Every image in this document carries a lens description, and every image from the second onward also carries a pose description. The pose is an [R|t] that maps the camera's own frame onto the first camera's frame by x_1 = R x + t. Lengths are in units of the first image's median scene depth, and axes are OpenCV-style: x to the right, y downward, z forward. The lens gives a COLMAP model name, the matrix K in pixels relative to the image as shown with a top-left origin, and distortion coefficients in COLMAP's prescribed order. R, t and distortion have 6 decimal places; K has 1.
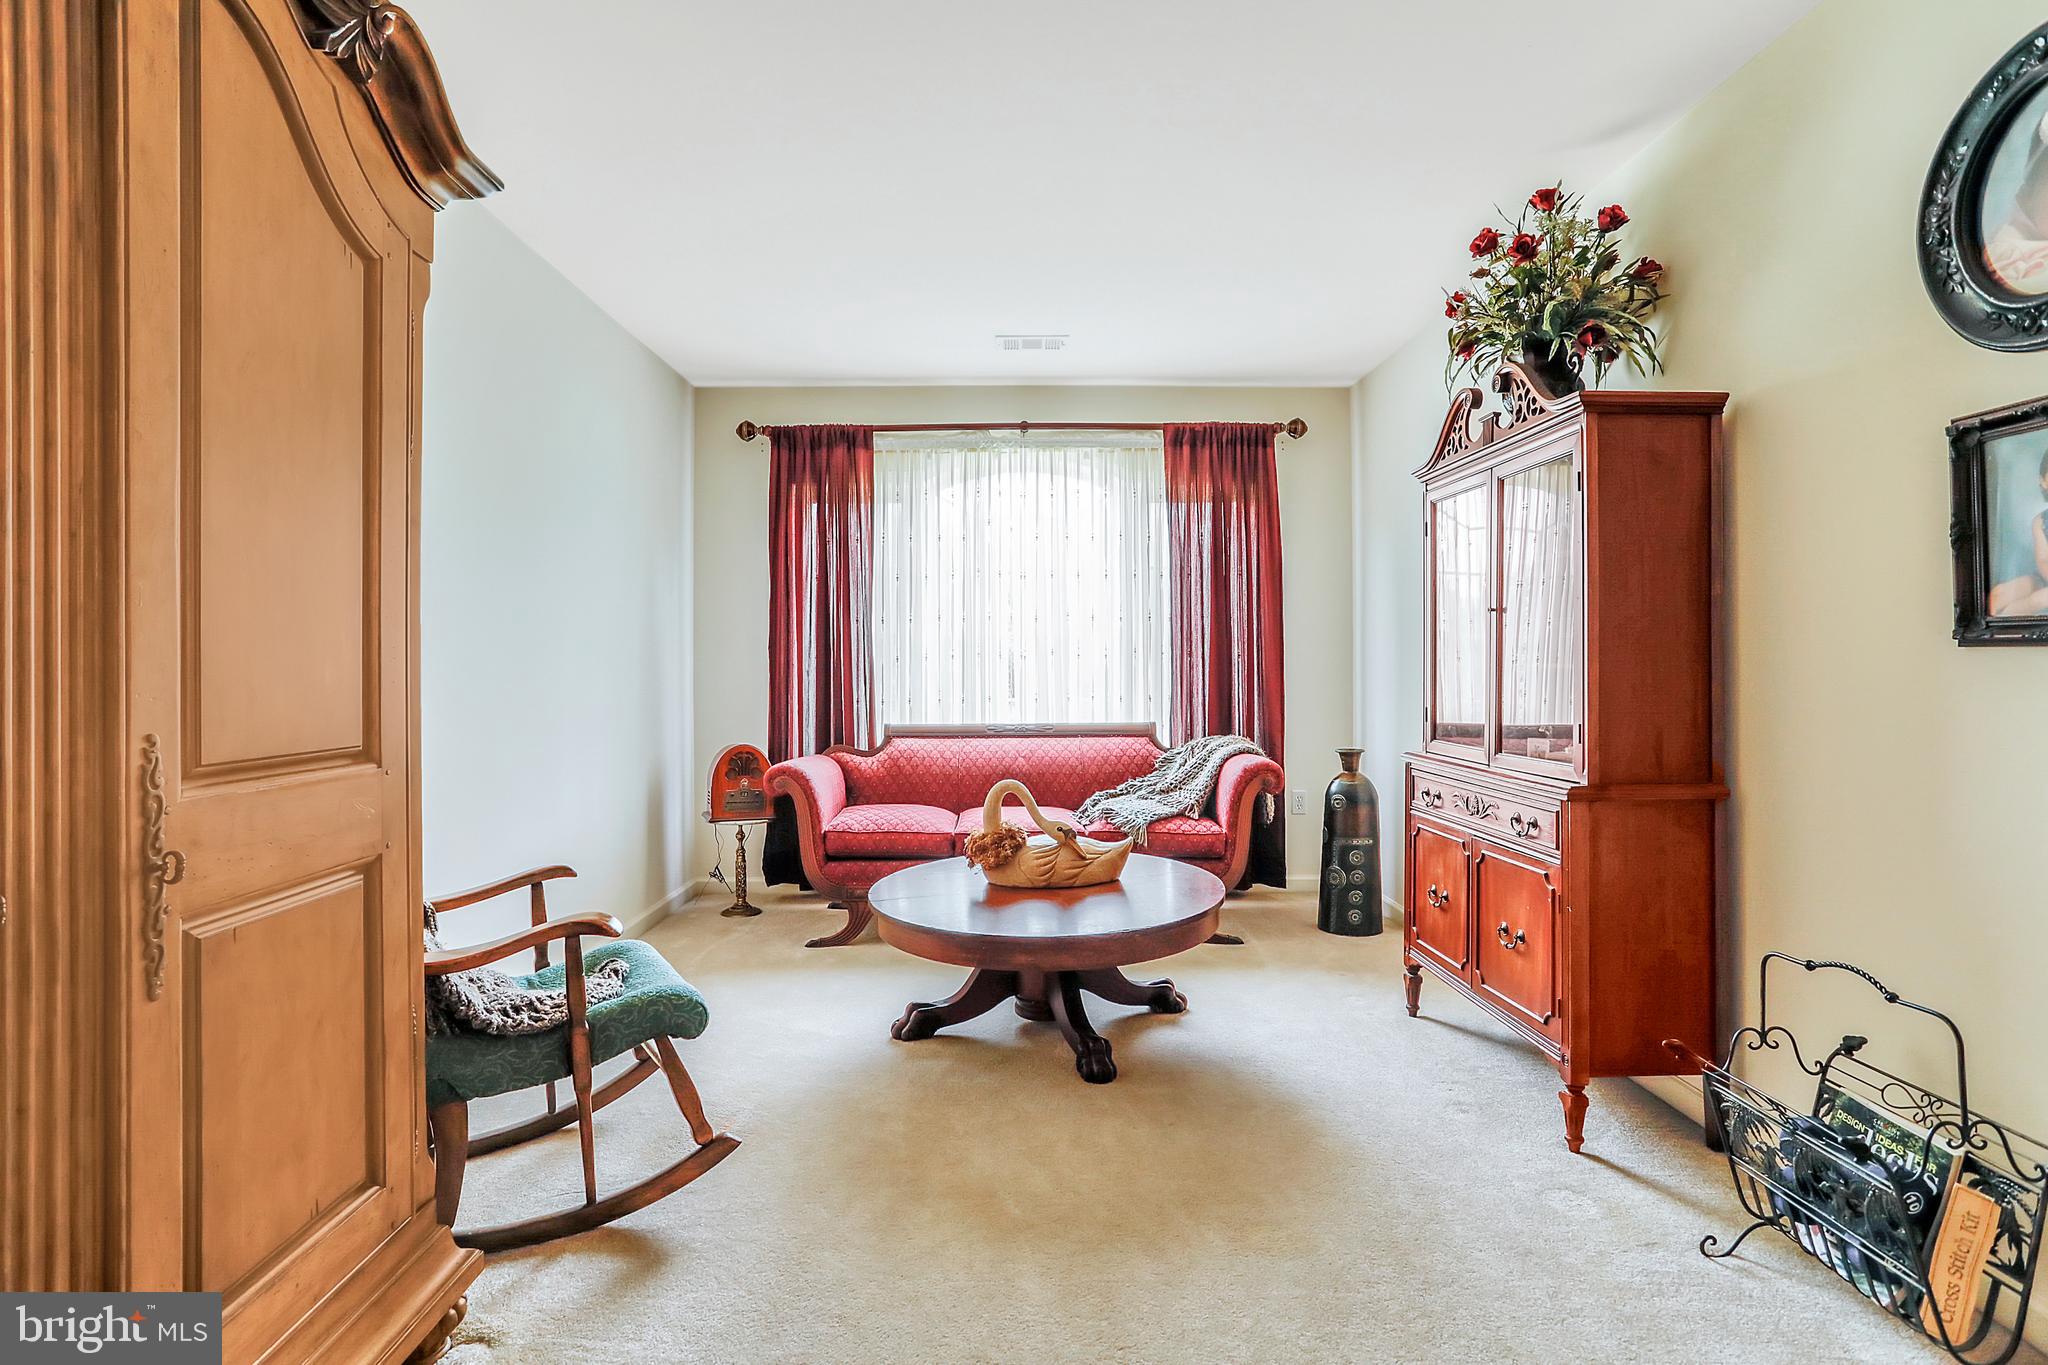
lens RADIAL K [[996.5, 0, 1003.3], [0, 996.5, 645.9], [0, 0, 1]] dist [-0.032164, 0.002161]
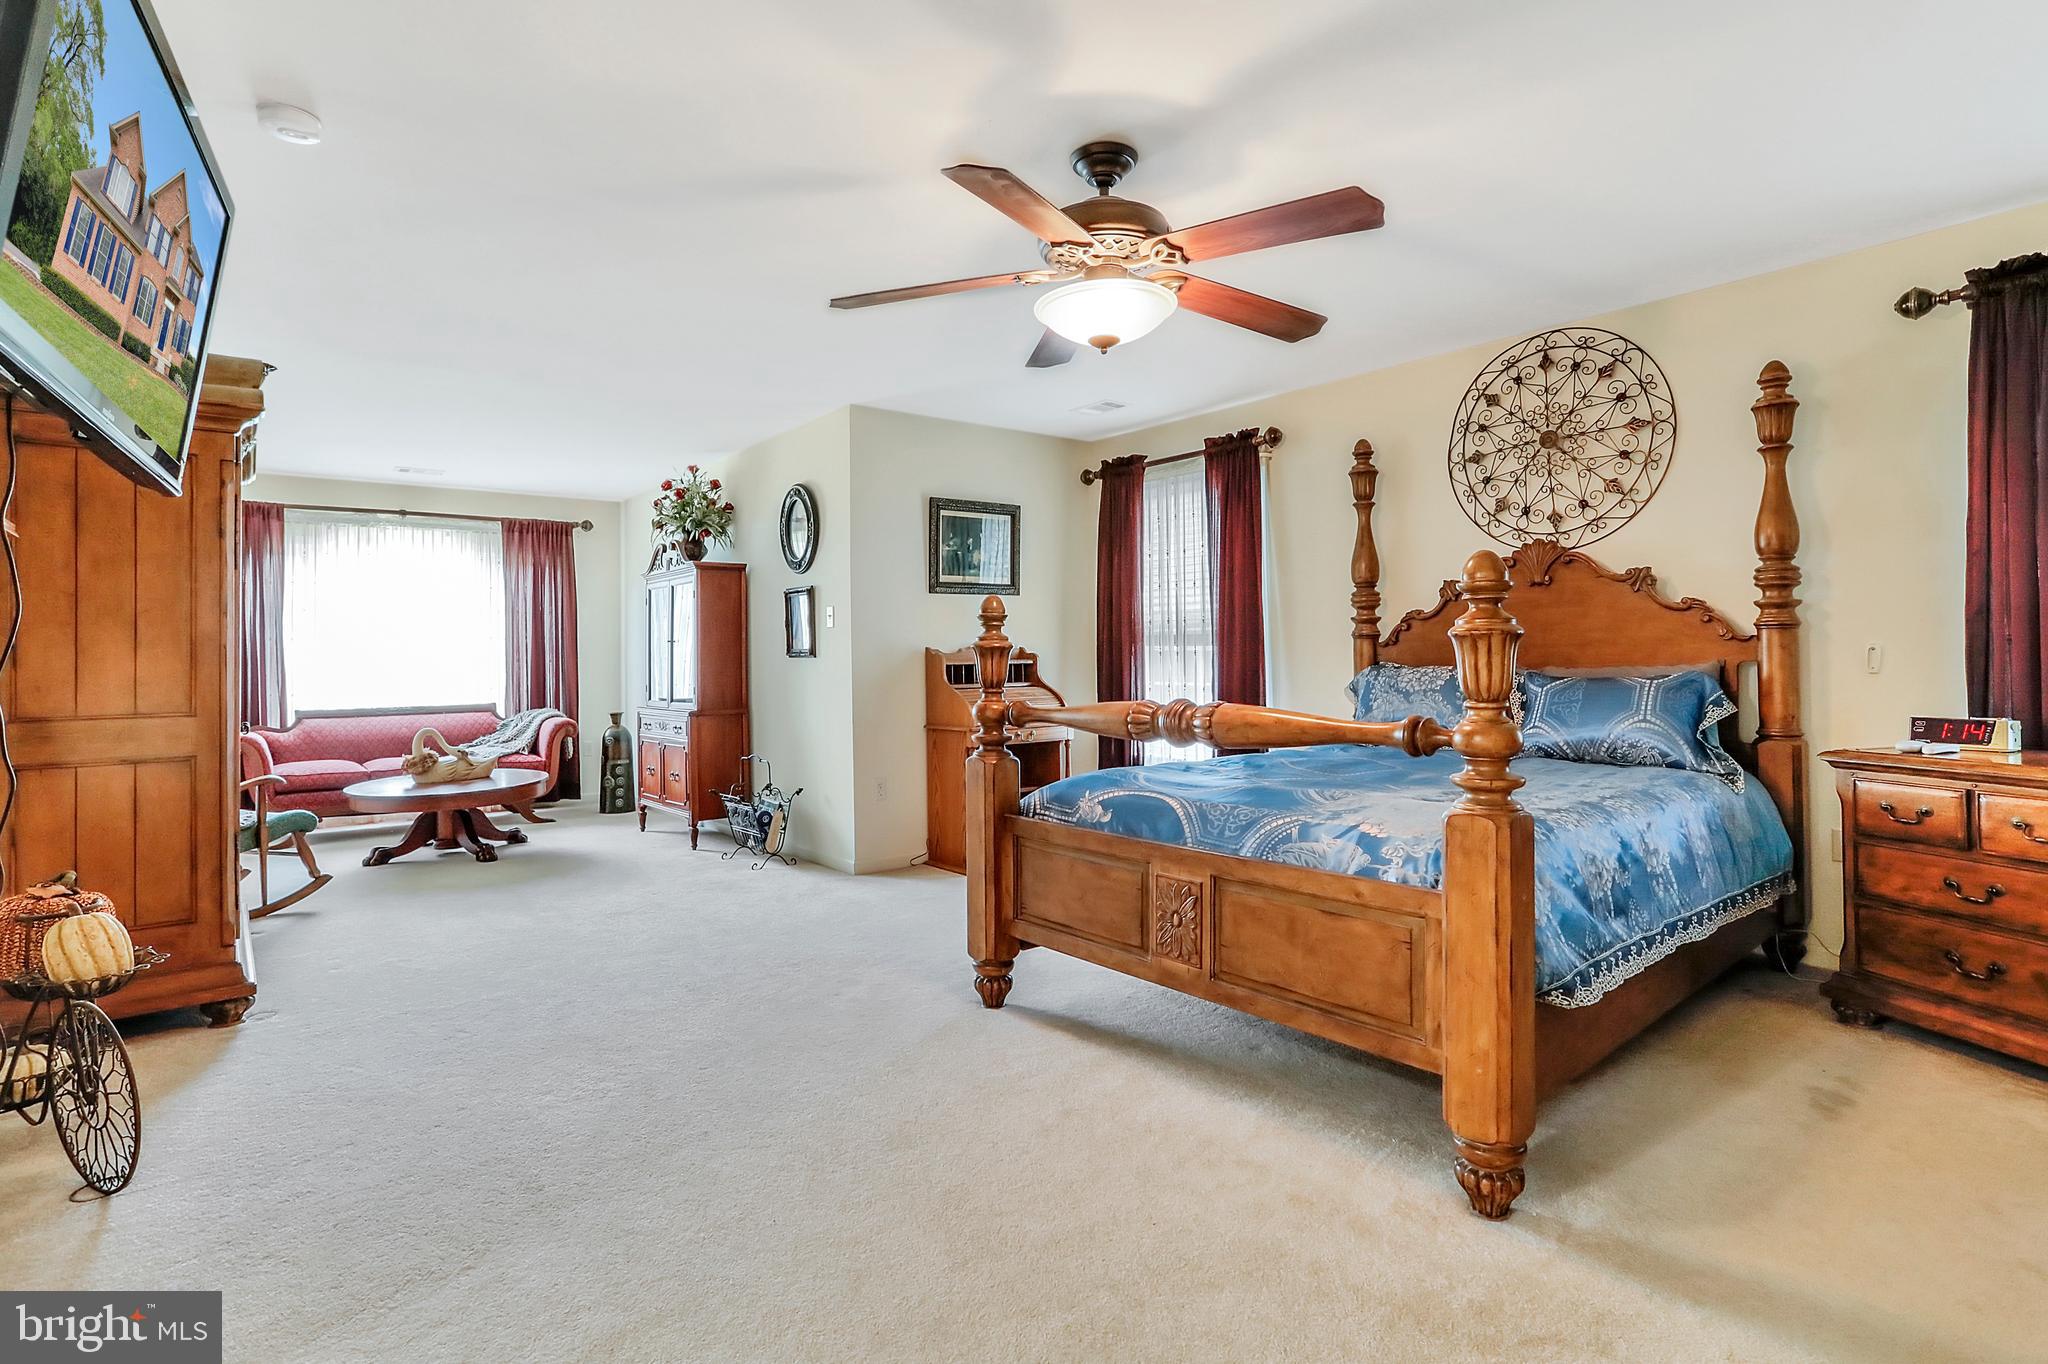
lens RADIAL K [[996.5, 0, 1006.2], [0, 996.5, 651.1], [0, 0, 1]] dist [-0.032164, 0.002161]
pose [[0.780128, -0.004222, 0.625606, -0.232926], [0.000325, 0.999980, 0.006343, -0.018901], [-0.625620, -0.004745, 0.780113, -0.877033]]
